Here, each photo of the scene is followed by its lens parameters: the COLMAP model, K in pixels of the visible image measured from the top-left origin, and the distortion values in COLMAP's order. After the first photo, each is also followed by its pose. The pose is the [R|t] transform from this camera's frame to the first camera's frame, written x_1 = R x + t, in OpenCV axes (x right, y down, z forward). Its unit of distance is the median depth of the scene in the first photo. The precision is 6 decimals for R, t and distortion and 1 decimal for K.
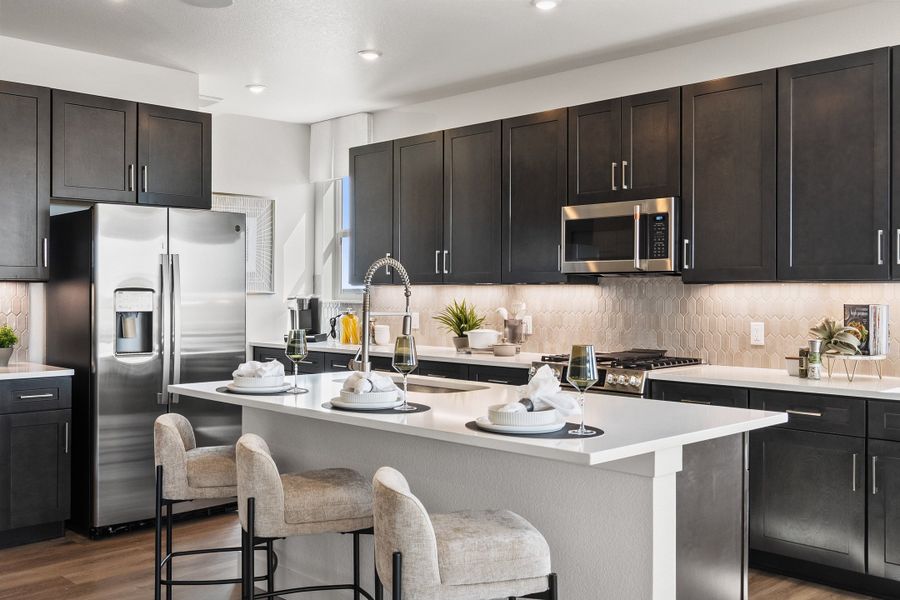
lens RADIAL K [[869.0, 0, 450.0], [0, 869.0, 300.0], [0, 0, 1]] dist [0.003633, 0.004080]
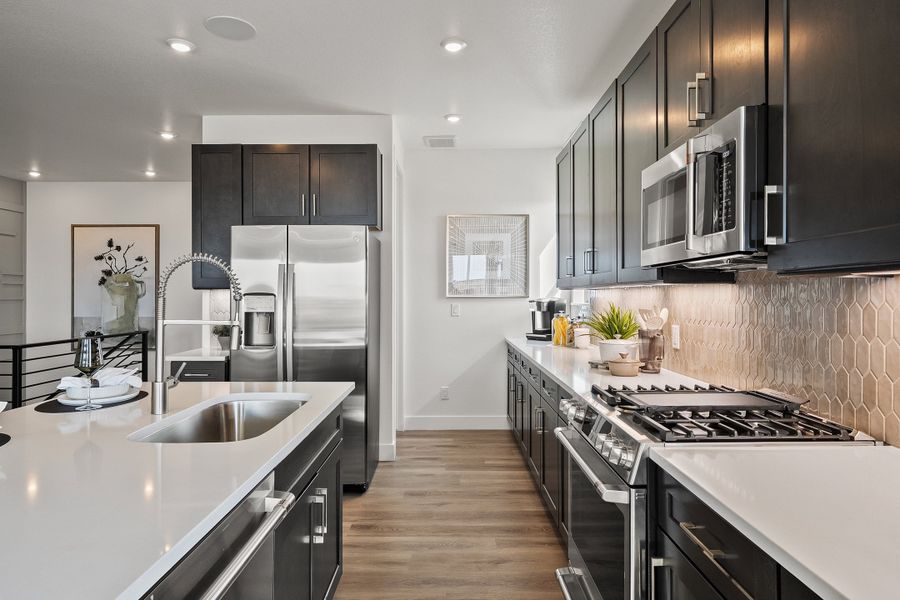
lens RADIAL K [[535.9, 0, 450.0], [0, 535.9, 300.0], [0, 0, 1]] dist [0.000228, 0.000108]
pose [[0.708640, 0.001613, -0.705568, 0.352867], [-0.003167, 0.999995, -0.000895, -0.004010], [0.705563, 0.002869, 0.708641, 0.649484]]
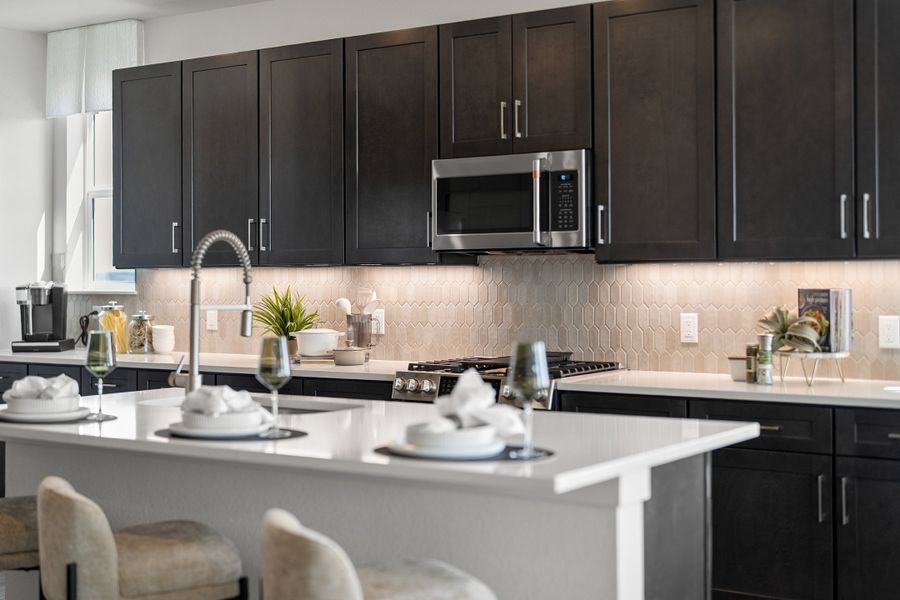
lens RADIAL K [[1263.0, 0, 450.8], [0, 1263.0, 282.8], [0, 0, 1]] dist [0.004882, 0.035874]
pose [[0.979998, -0.008247, 0.198837, -0.075970], [0.009080, 0.999953, -0.003278, 0.000385], [-0.198801, 0.005018, 0.980027, -0.055226]]
